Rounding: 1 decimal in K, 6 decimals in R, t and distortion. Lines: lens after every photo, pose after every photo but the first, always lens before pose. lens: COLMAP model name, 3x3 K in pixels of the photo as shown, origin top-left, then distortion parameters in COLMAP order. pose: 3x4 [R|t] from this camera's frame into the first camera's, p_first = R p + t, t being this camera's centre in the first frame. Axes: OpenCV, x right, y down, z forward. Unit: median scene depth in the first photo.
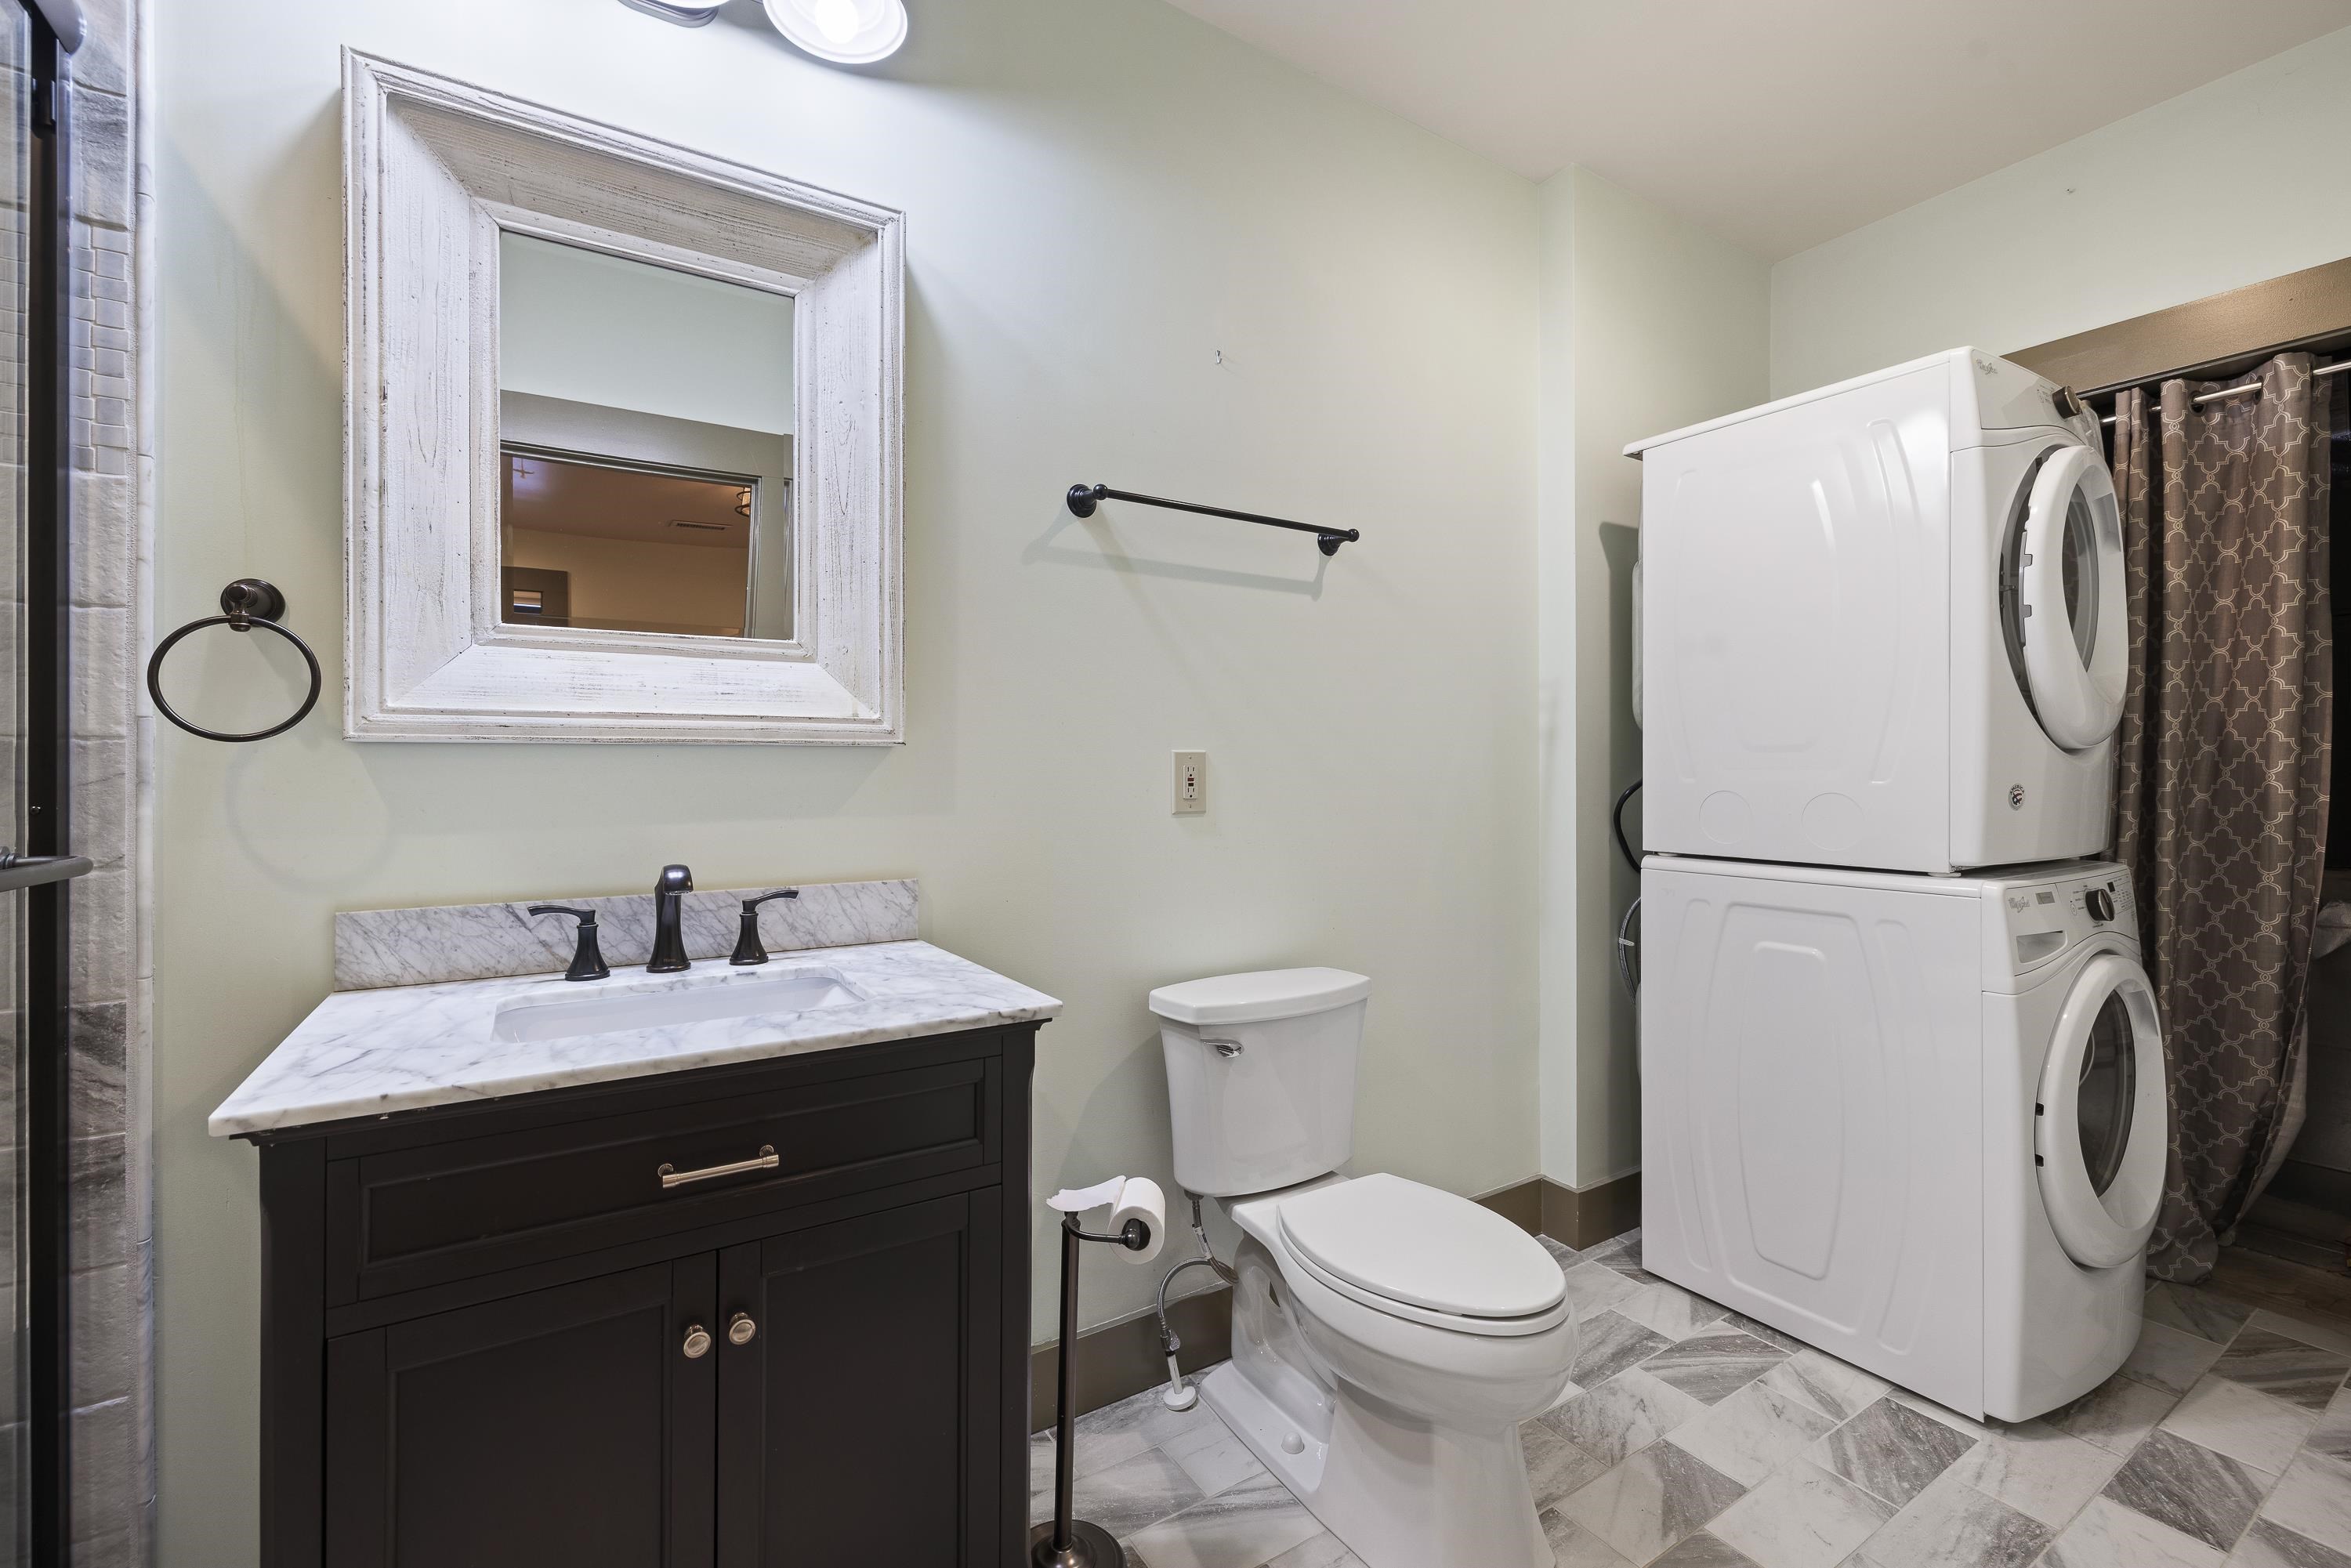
lens RADIAL K [[998.2, 0, 1166.9], [0, 998.2, 757.9], [0, 0, 1]] dist [-0.000829, 0.000203]
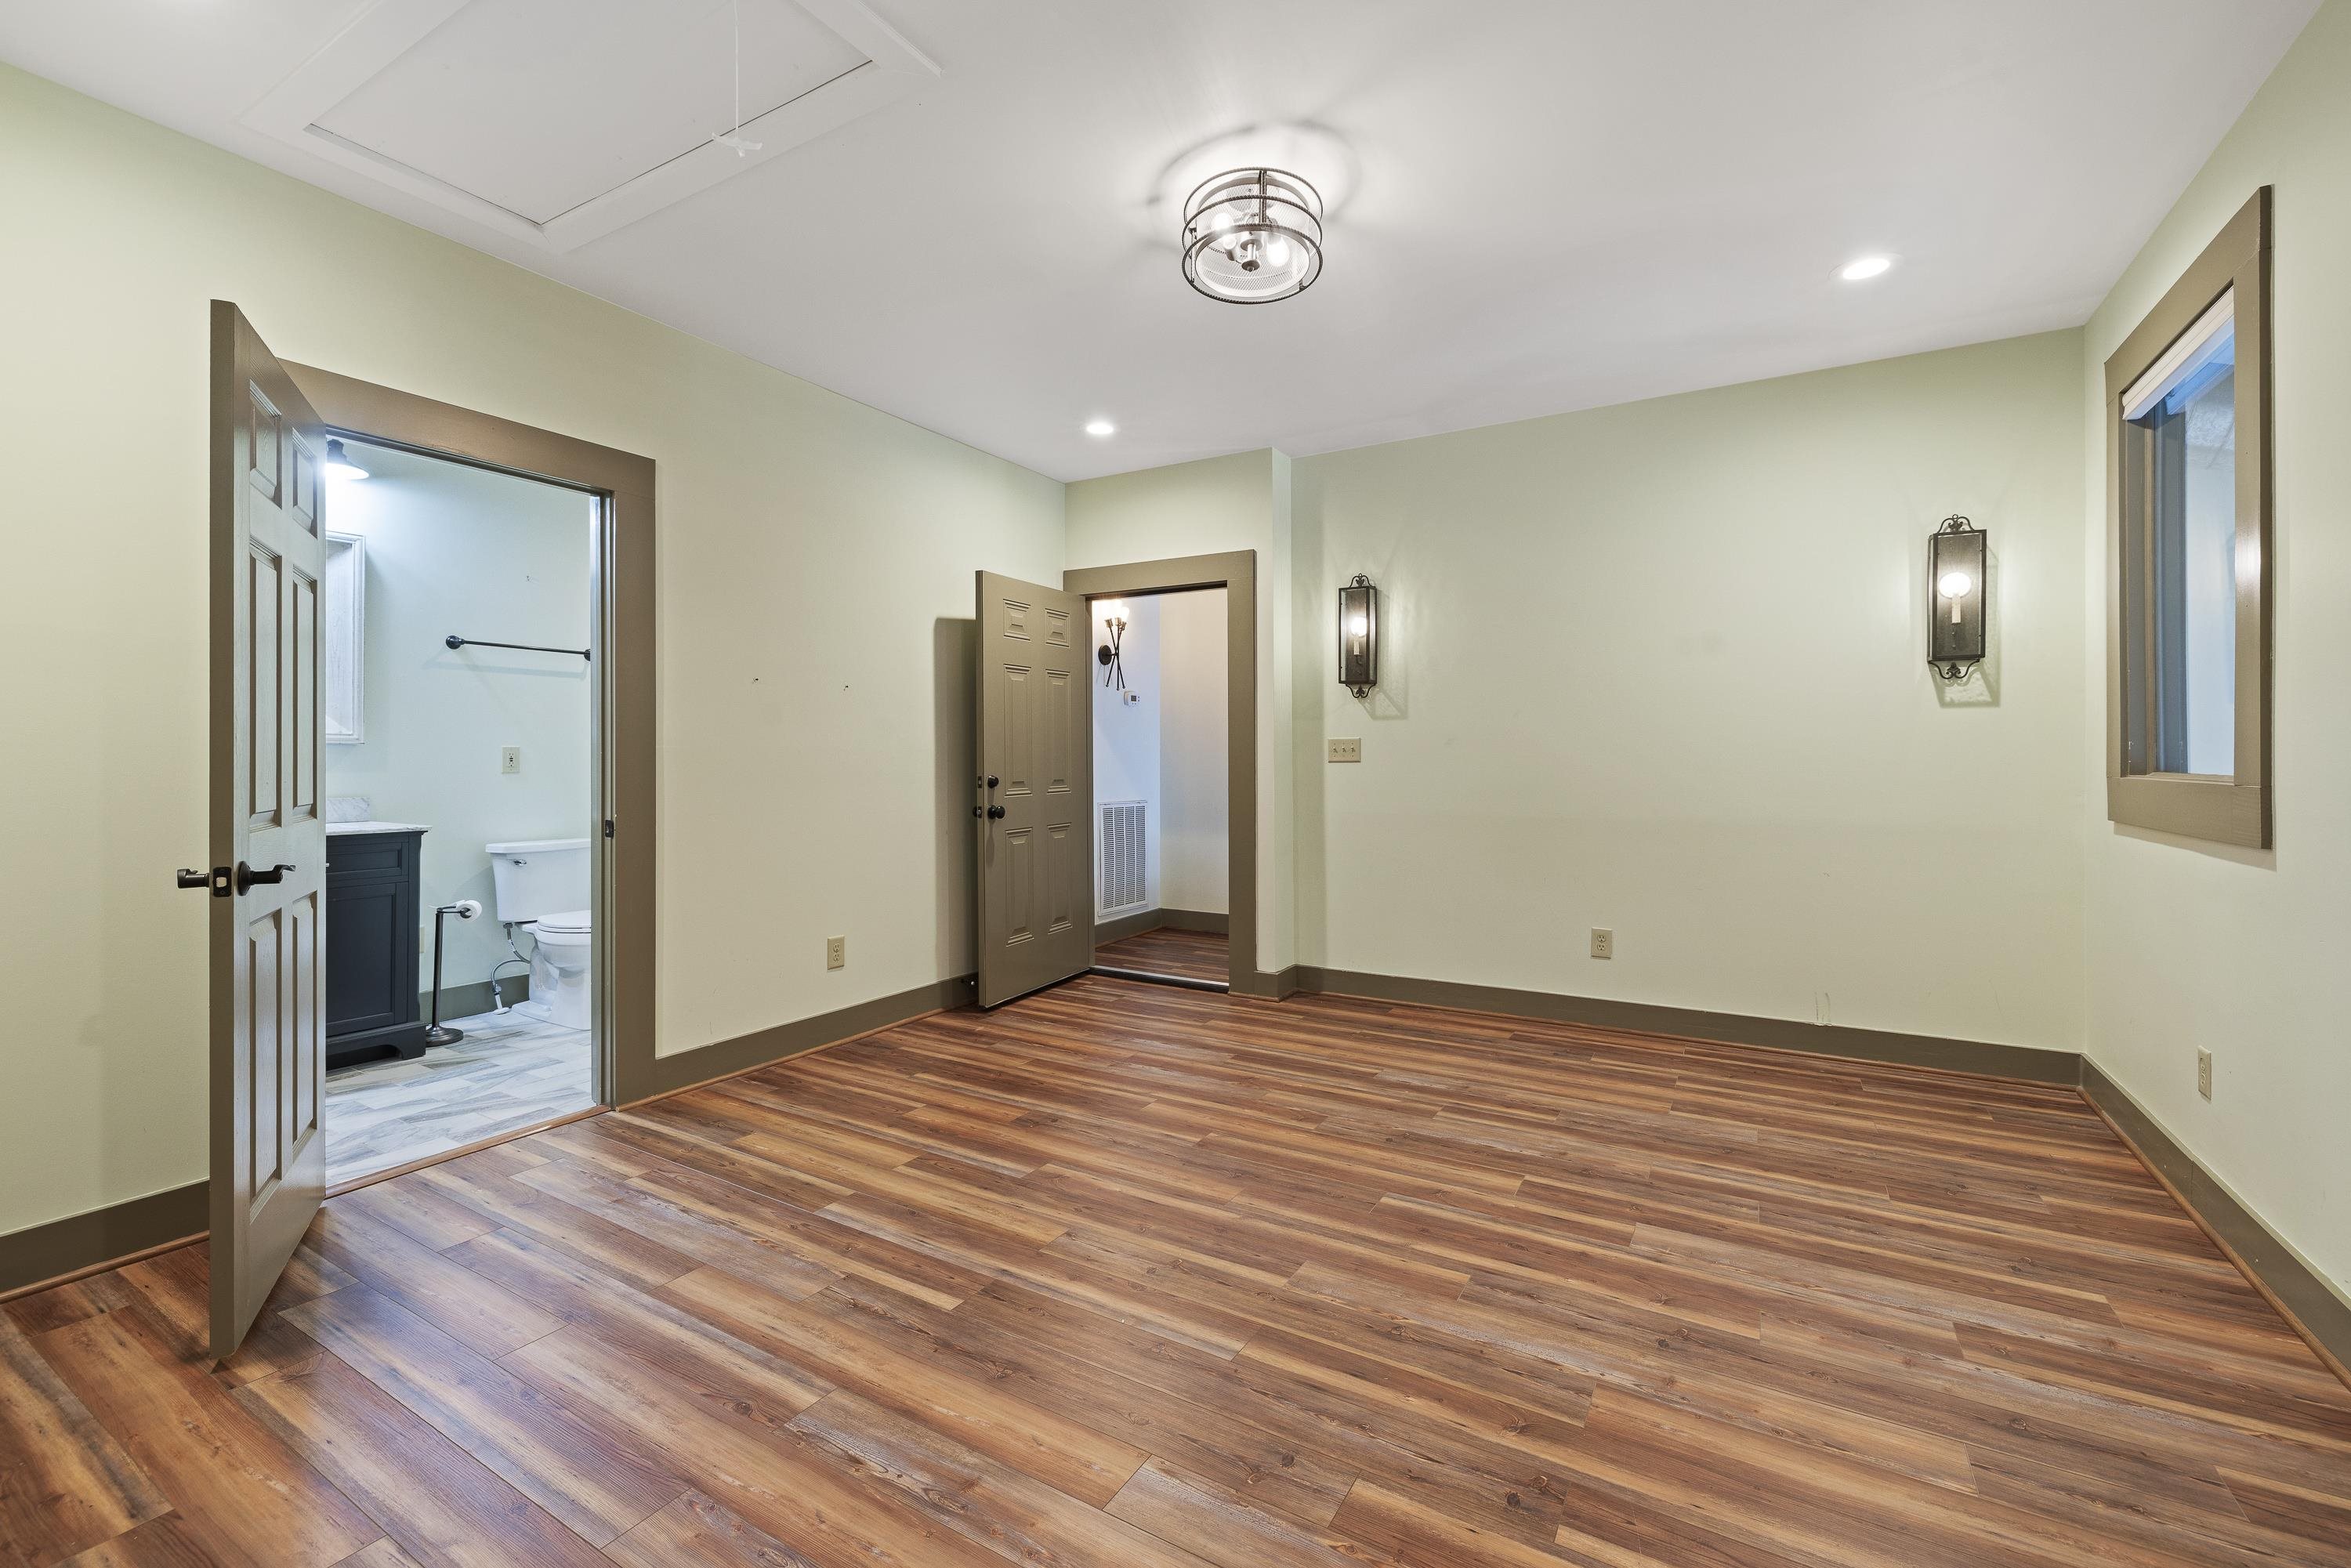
lens RADIAL K [[998.2, 0, 1166.9], [0, 998.2, 757.9], [0, 0, 1]] dist [-0.000829, 0.000203]
pose [[0.891334, 0.003888, 0.453330, 0.370522], [-0.005687, 0.999980, 0.002606, 0.005544], [-0.453311, -0.004901, 0.891339, -1.988827]]
